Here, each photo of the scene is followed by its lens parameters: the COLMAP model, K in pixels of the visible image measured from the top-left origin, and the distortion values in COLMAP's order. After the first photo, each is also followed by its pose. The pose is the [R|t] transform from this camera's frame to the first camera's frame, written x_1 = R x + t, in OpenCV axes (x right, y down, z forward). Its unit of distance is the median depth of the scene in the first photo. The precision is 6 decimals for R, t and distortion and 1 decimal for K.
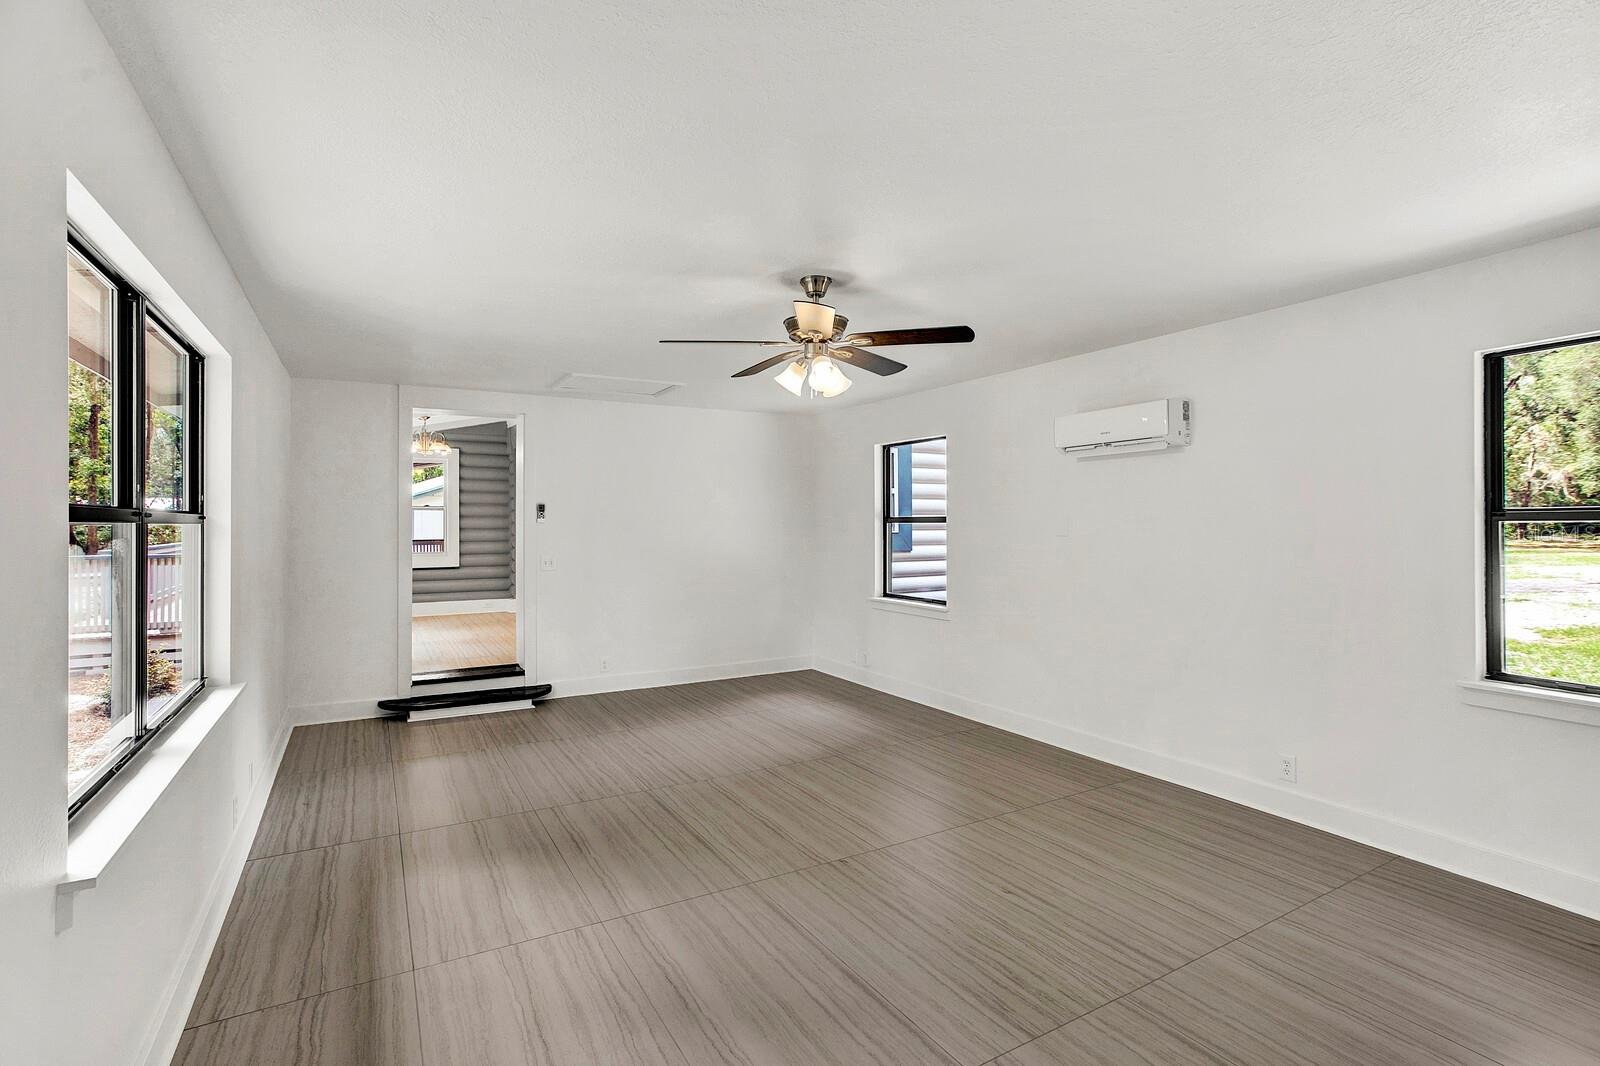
lens RADIAL K [[742.5, 0, 796.6], [0, 742.5, 526.6], [0, 0, 1]] dist [-0.026818, 0.011117]
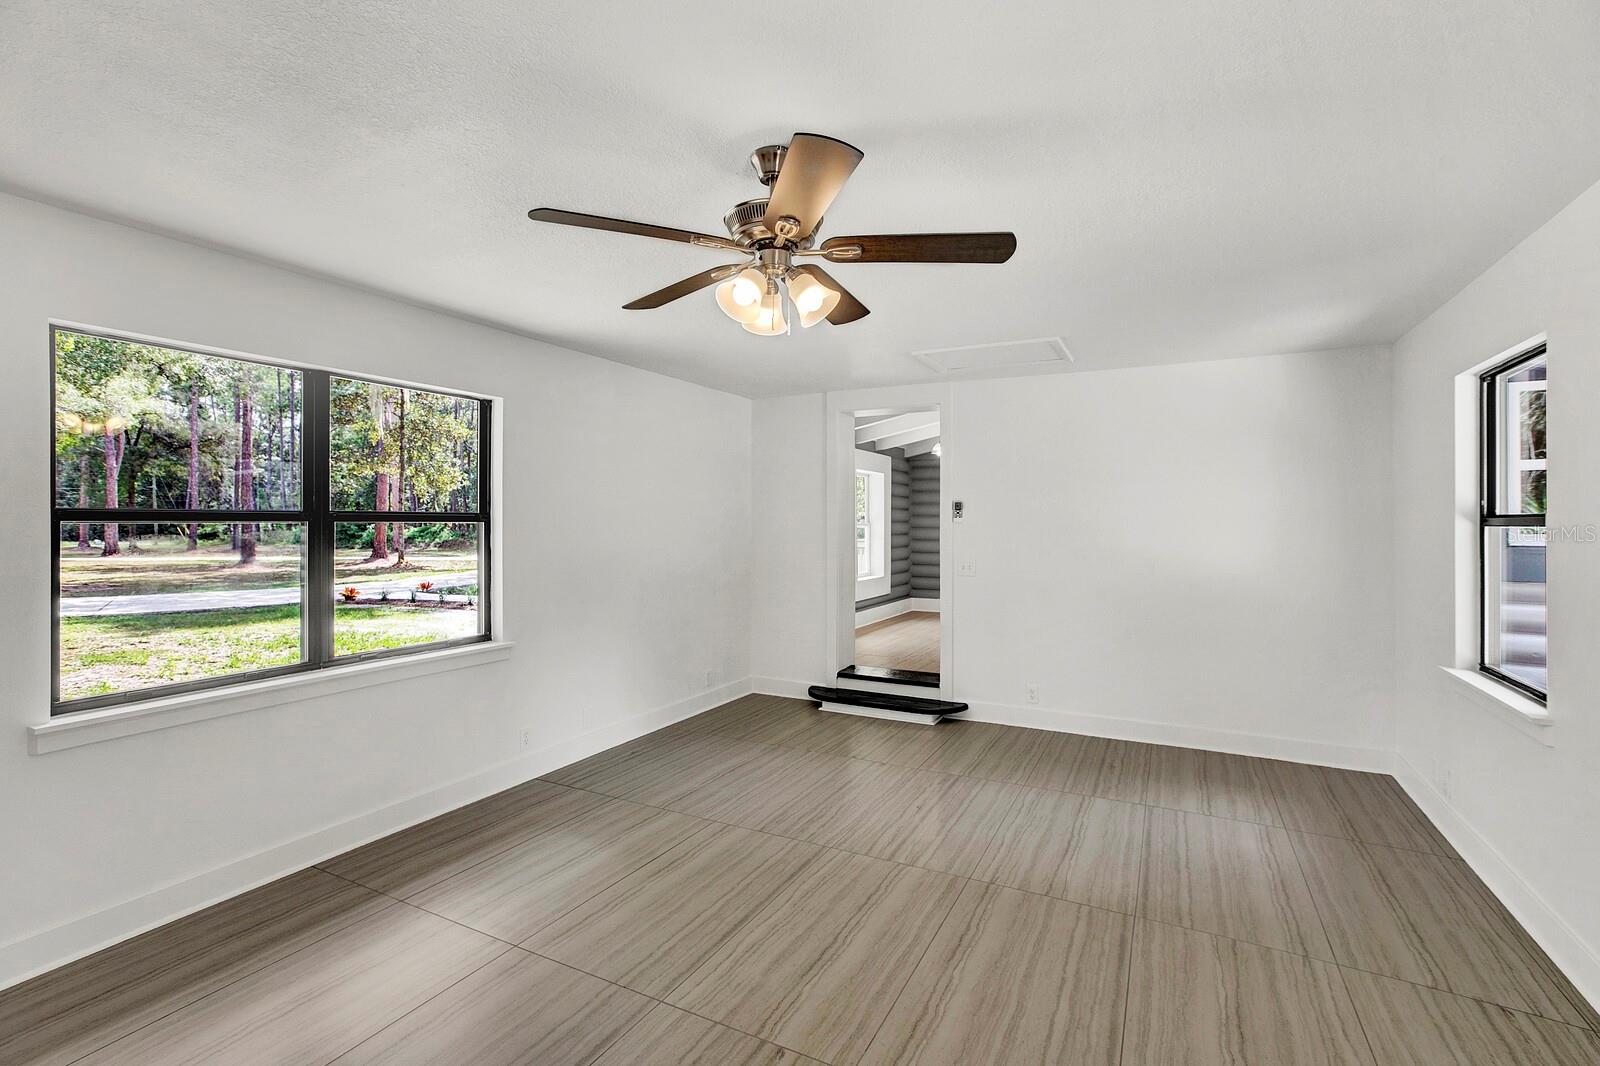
lens RADIAL K [[742.5, 0, 790.3], [0, 742.5, 527.5], [0, 0, 1]] dist [-0.026818, 0.011117]
pose [[0.530995, 0.008629, -0.847331, 0.544372], [-0.008052, 0.999954, 0.005137, -0.004578], [0.847337, 0.004095, 0.531040, 0.604658]]
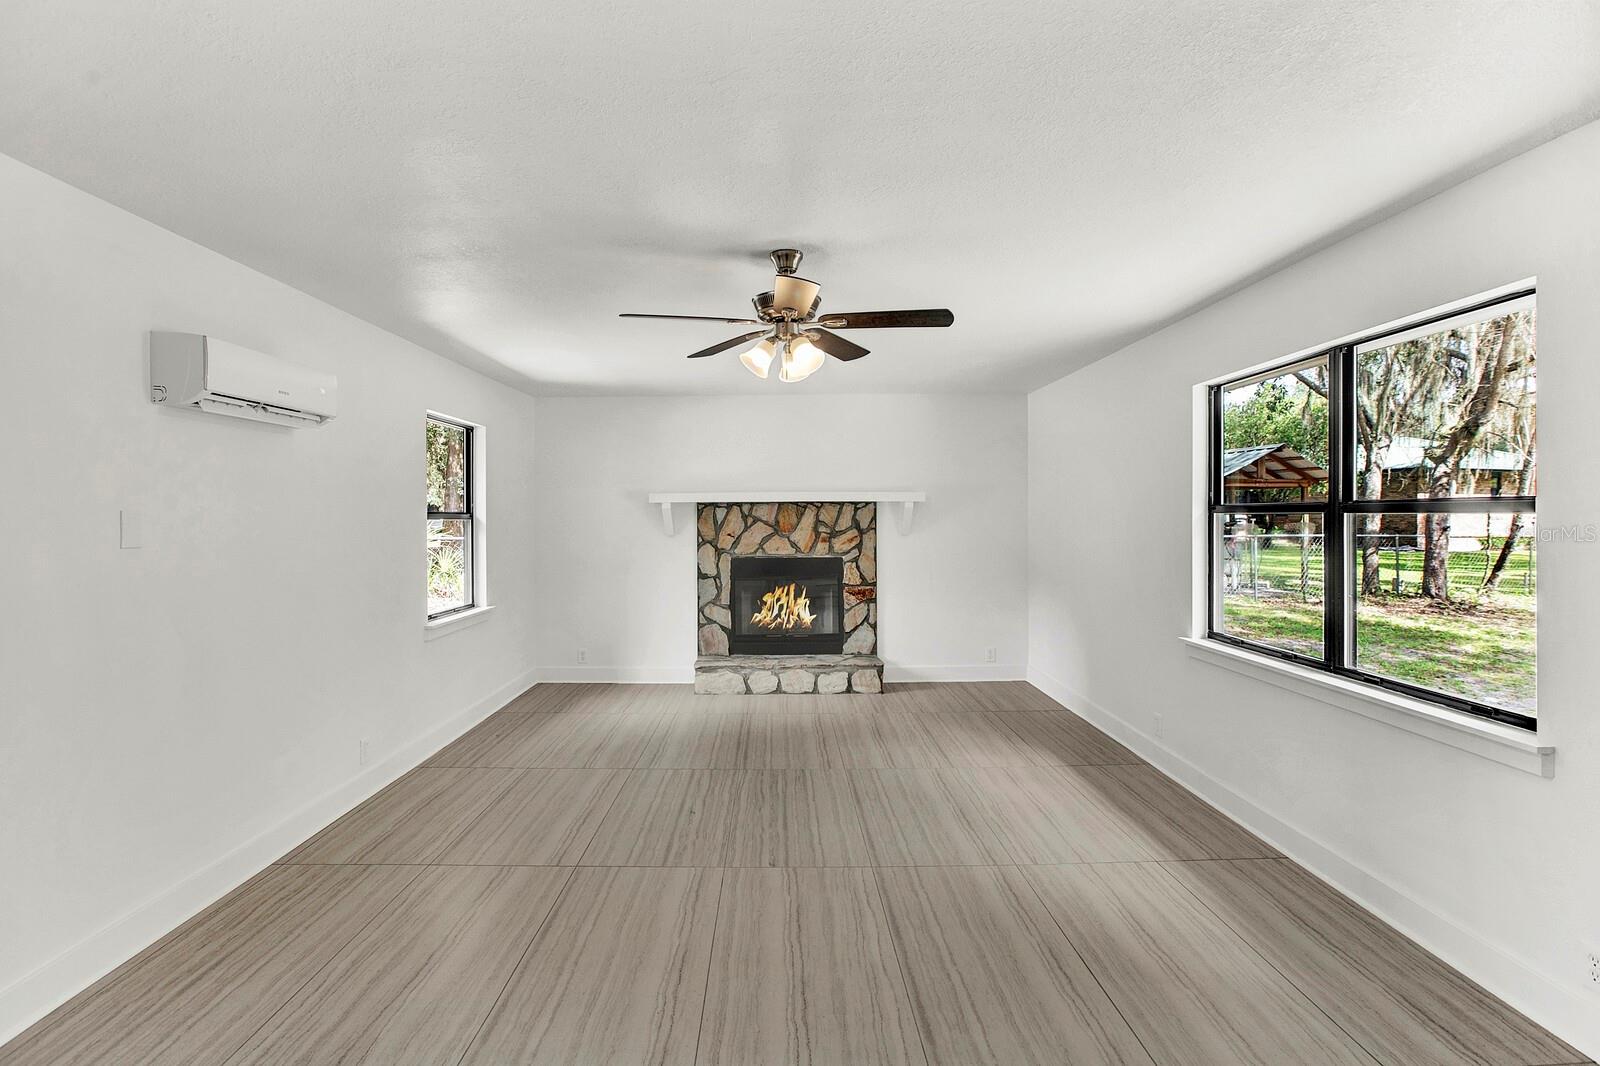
lens RADIAL K [[742.5, 0, 787.5], [0, 742.5, 528.9], [0, 0, 1]] dist [-0.026818, 0.011117]
pose [[-0.871092, -0.008095, 0.491053, -0.395937], [-0.005996, 0.999965, 0.005846, -0.002440], [-0.491083, 0.002148, -0.871110, 1.675786]]
